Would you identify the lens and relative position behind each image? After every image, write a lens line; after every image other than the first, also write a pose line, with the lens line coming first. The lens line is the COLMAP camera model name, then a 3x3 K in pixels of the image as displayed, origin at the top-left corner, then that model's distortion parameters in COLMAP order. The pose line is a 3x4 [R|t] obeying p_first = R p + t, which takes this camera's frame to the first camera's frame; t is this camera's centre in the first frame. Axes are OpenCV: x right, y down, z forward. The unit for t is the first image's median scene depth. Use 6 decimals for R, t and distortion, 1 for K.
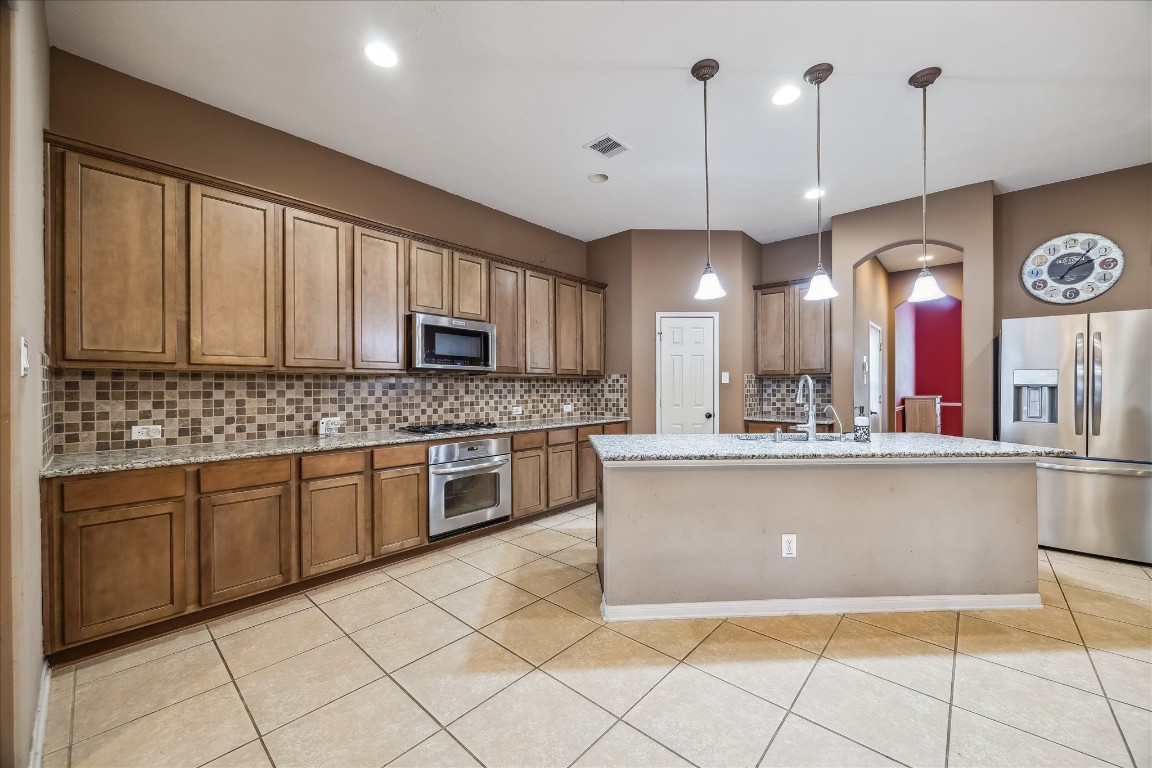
lens RADIAL K [[440.2, 0, 577.0], [0, 440.2, 387.2], [0, 0, 1]] dist [-0.001680, -0.000103]
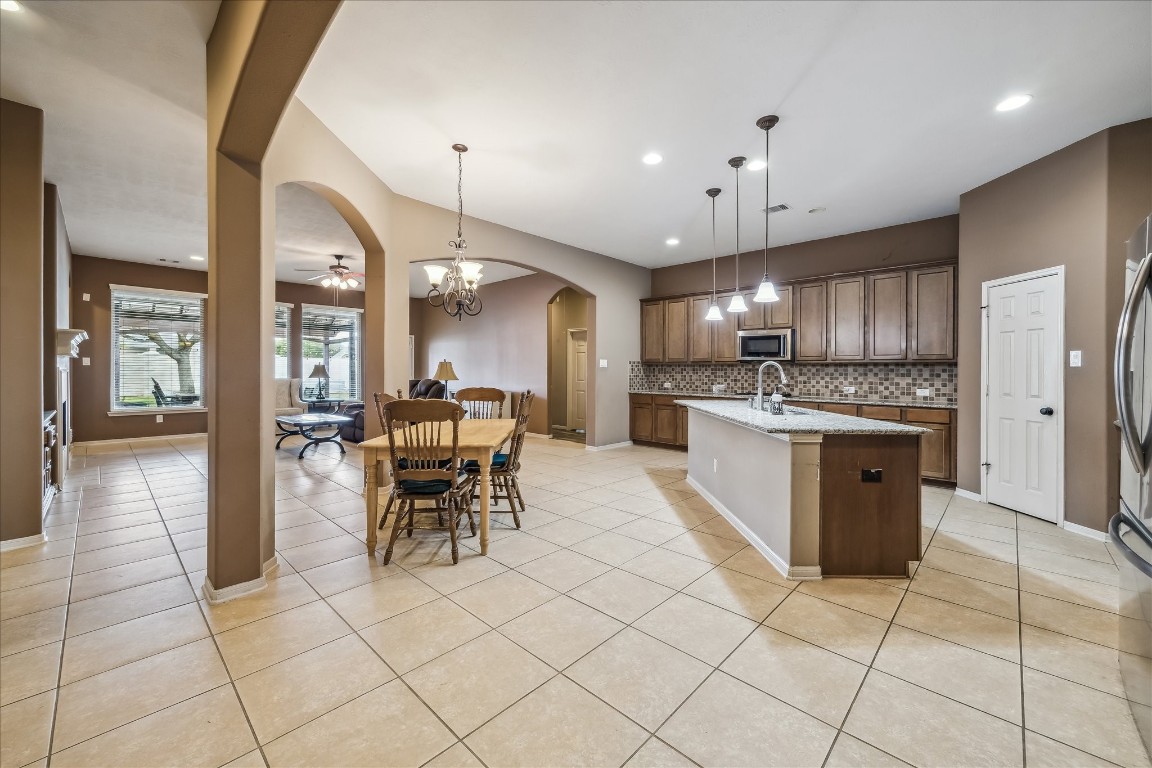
lens RADIAL K [[445.4, 0, 579.8], [0, 445.4, 370.9], [0, 0, 1]] dist [-0.000020, 0.000034]
pose [[-0.029893, 0.003818, -0.999546, 1.184714], [-0.005572, 0.999977, 0.003986, -0.001033], [0.999538, 0.005689, -0.029871, 0.290320]]
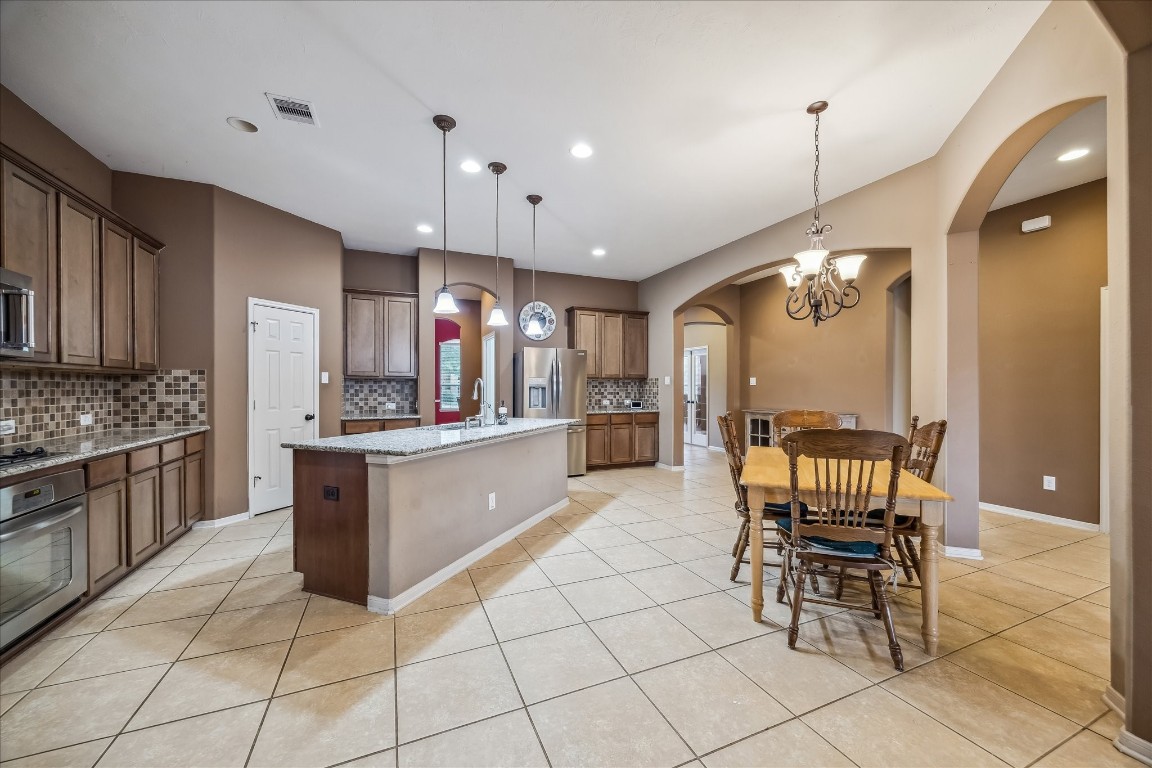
lens RADIAL K [[444.7, 0, 581.8], [0, 444.7, 388.0], [0, 0, 1]] dist [0.001509, 0.000164]
pose [[0.407340, 0.001592, 0.913275, -0.373513], [-0.001360, 0.999998, -0.001137, 0.001796], [-0.913276, -0.000779, 0.407341, 0.090828]]
